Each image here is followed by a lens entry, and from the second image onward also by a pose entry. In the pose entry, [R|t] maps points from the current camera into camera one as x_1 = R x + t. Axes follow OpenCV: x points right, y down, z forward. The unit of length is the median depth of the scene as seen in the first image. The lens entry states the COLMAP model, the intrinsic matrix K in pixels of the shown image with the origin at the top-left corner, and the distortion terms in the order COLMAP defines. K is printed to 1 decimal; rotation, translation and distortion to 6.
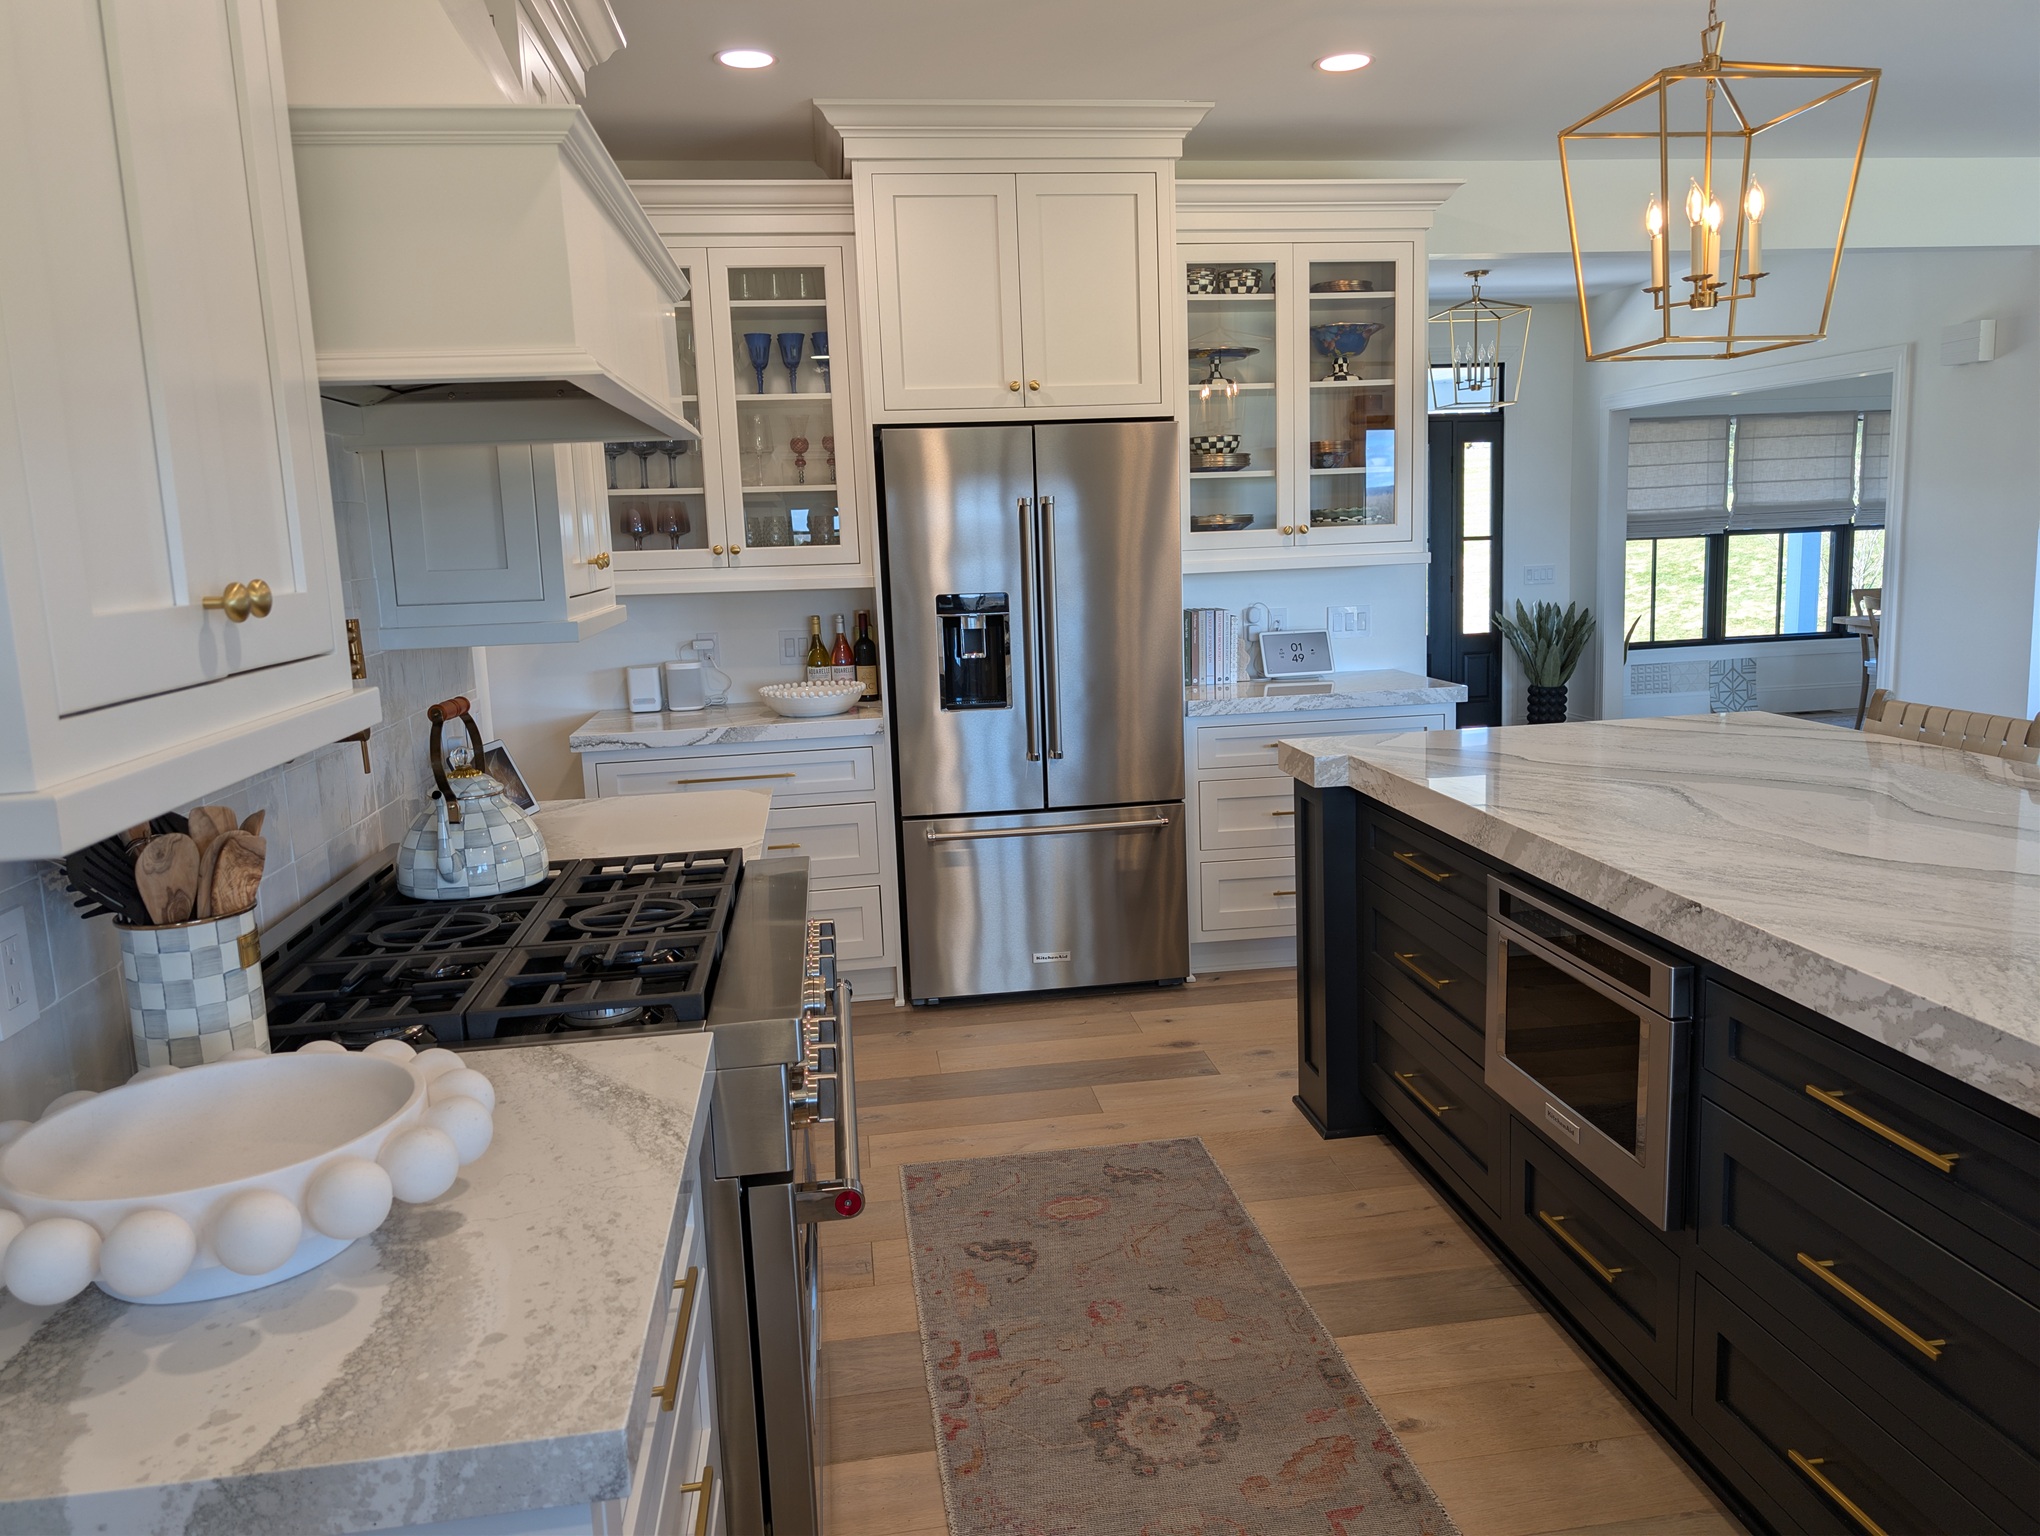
lens RADIAL K [[1466.5, 0, 1041.9], [0, 1466.5, 786.9], [0, 0, 1]] dist [0.001906, -0.004012]
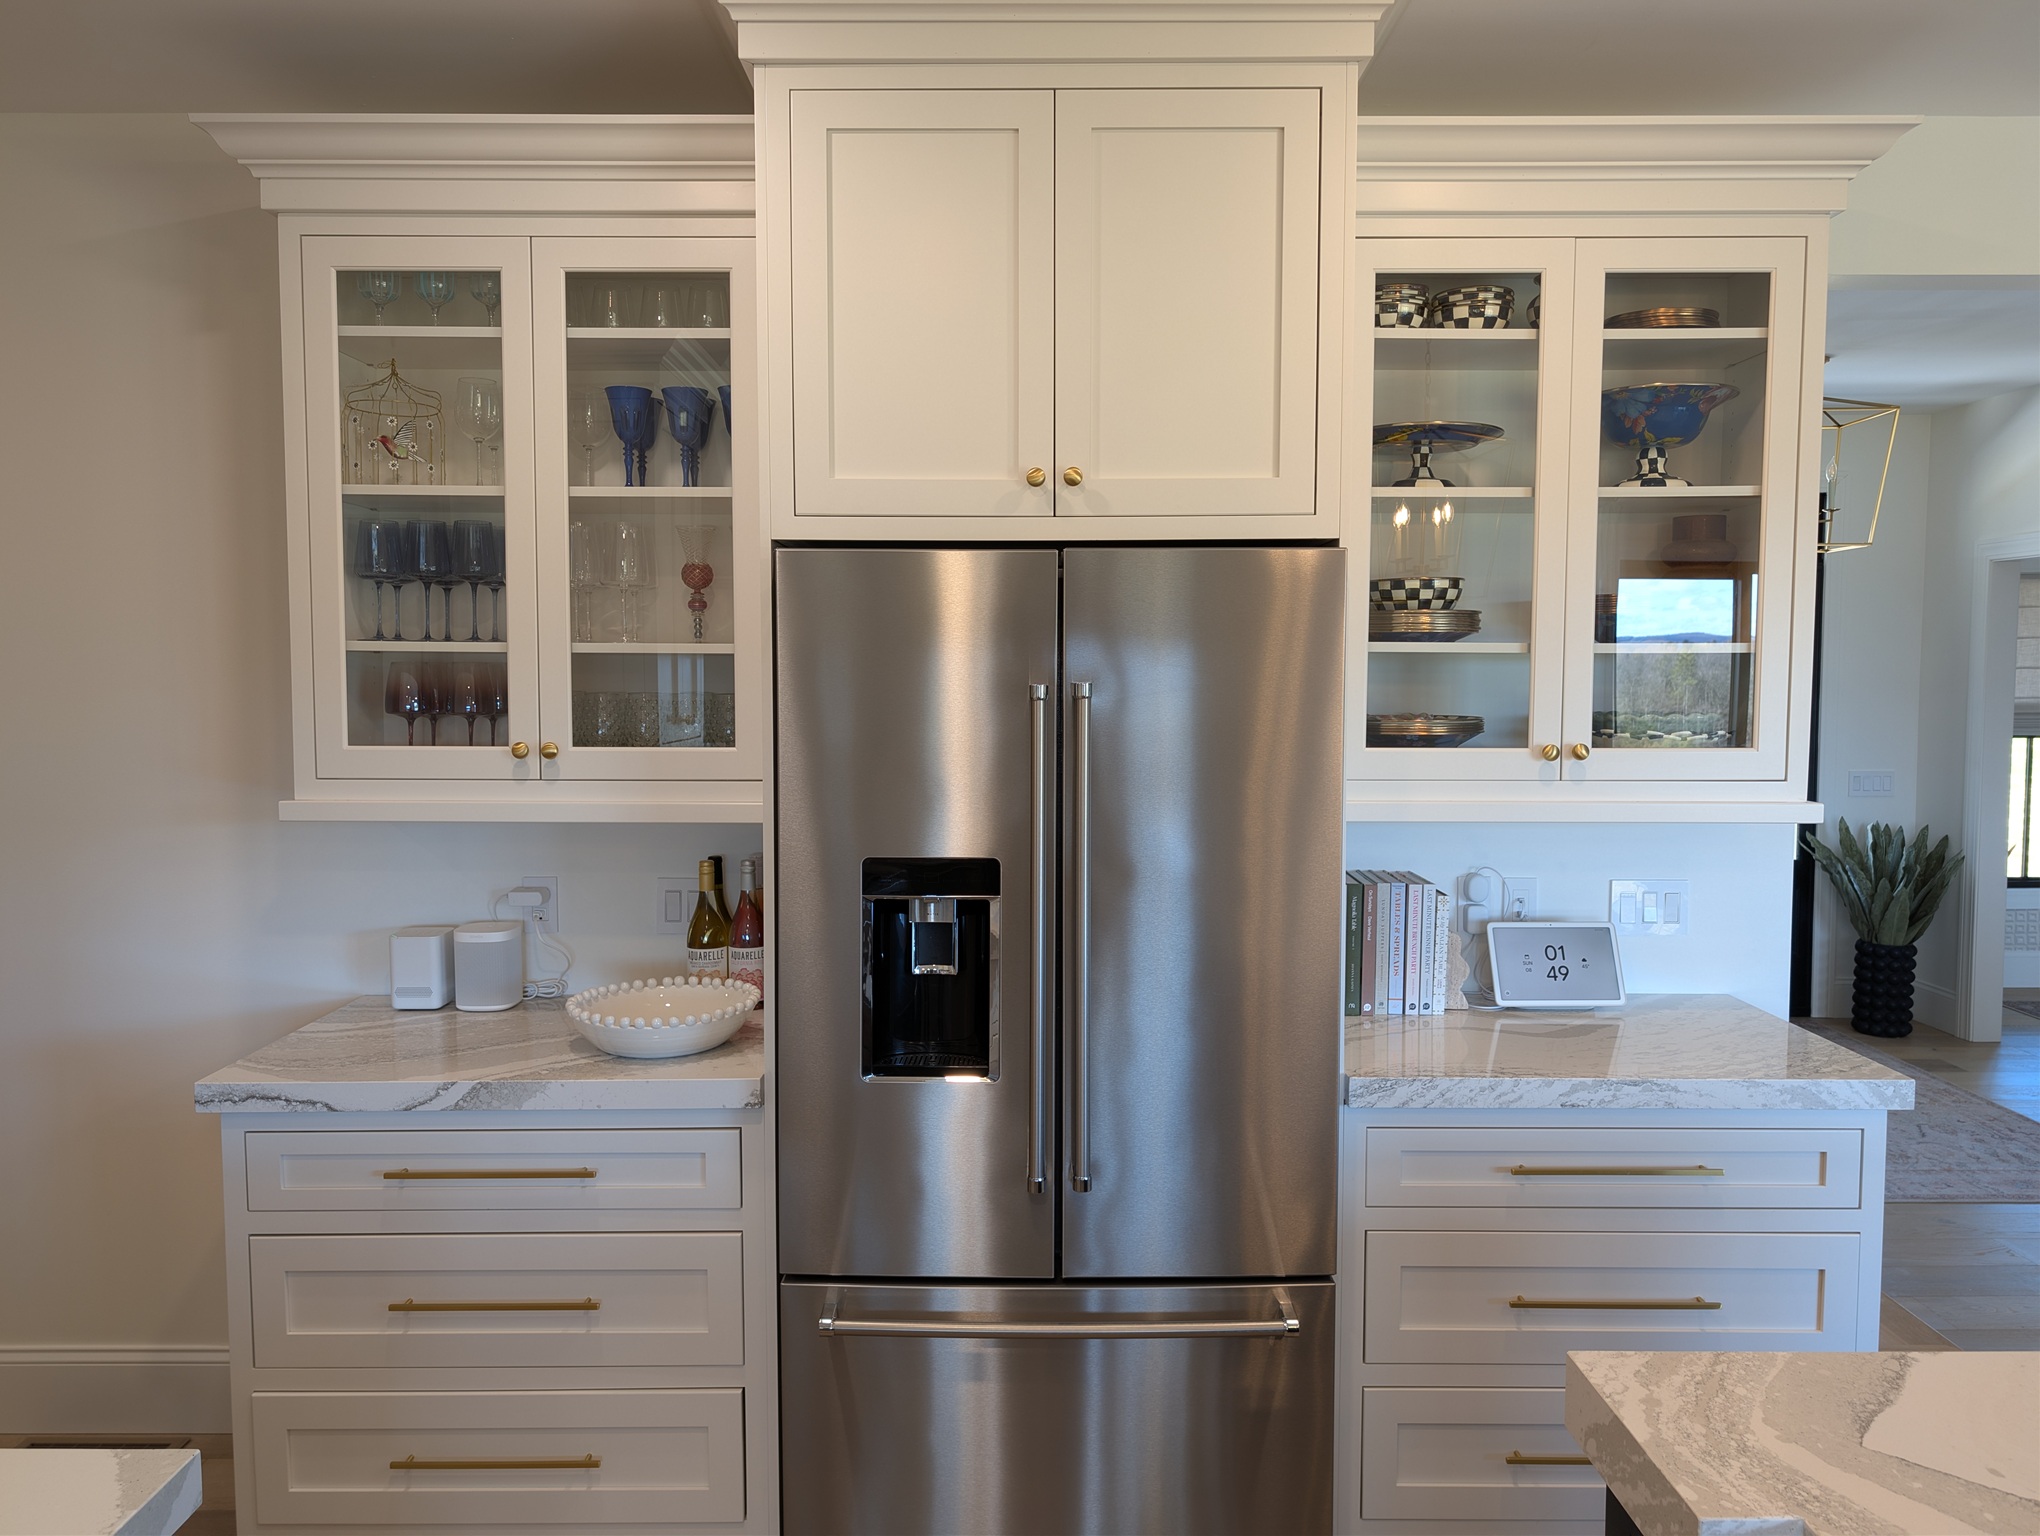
lens RADIAL K [[1474.3, 0, 1003.7], [0, 1474.3, 765.7], [0, 0, 1]] dist [0.006164, -0.010228]
pose [[0.988284, 0.044821, -0.145894, 0.047835], [-0.060151, 0.992921, -0.102421, -0.102329], [0.140270, 0.109996, 0.983984, 0.436787]]
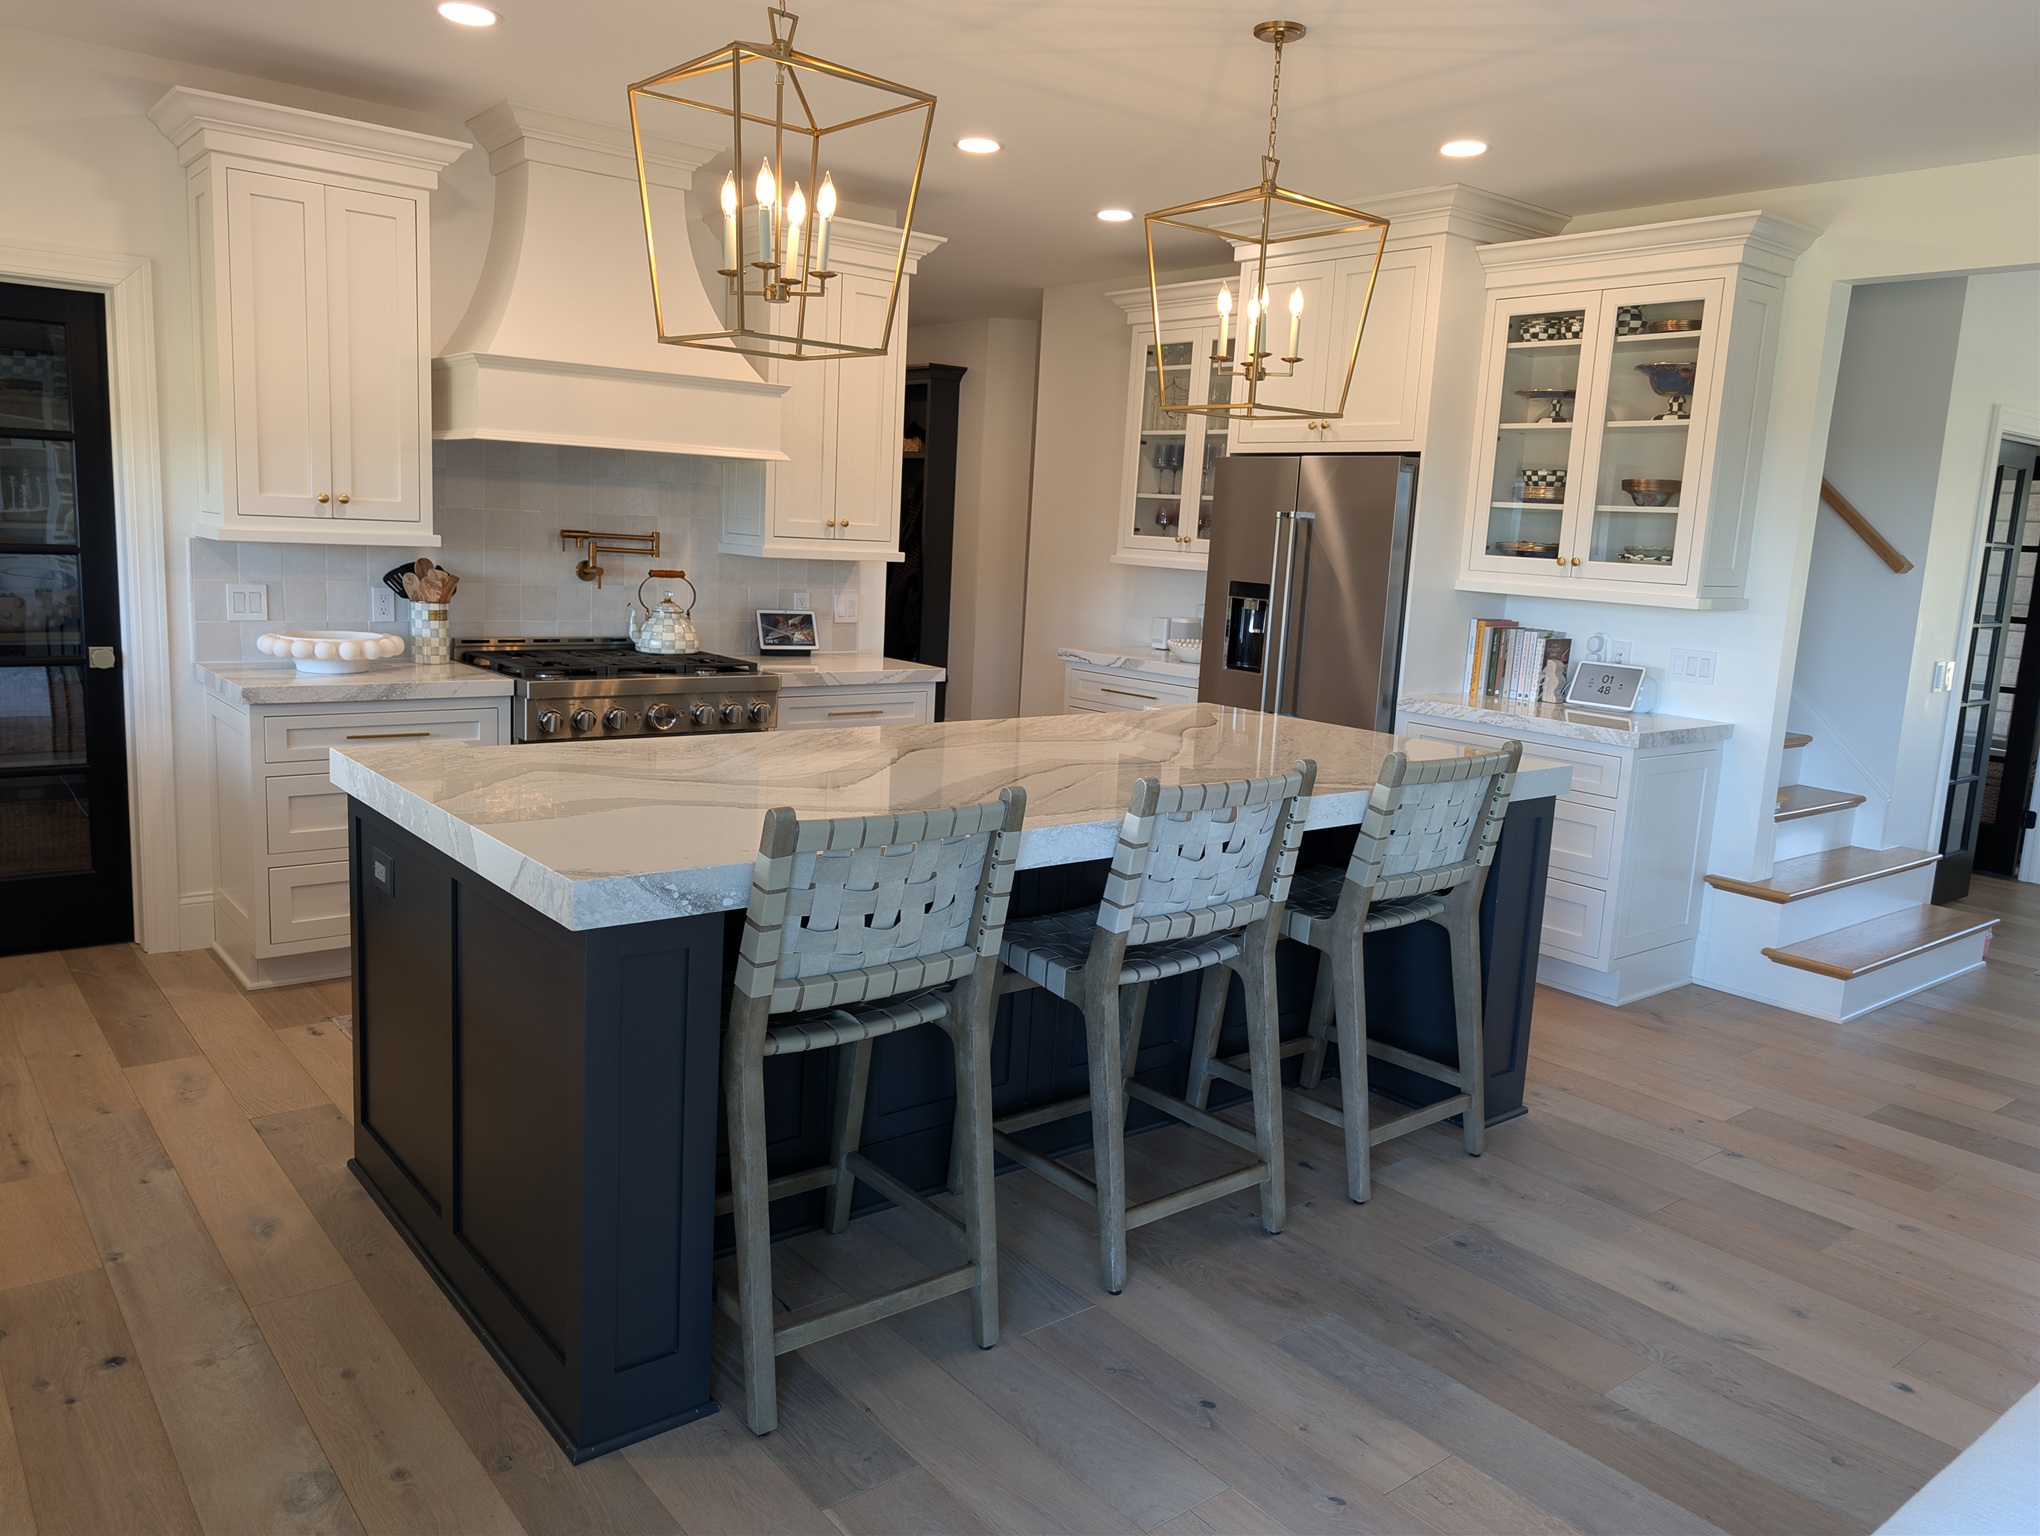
lens RADIAL K [[1474.3, 0, 1003.7], [0, 1474.3, 765.7], [0, 0, 1]] dist [0.006164, -0.010228]
pose [[0.500032, 0.199826, -0.842637, 0.893899], [-0.218740, 0.970607, 0.100369, -0.051607], [0.837926, 0.134131, 0.529045, 0.126031]]
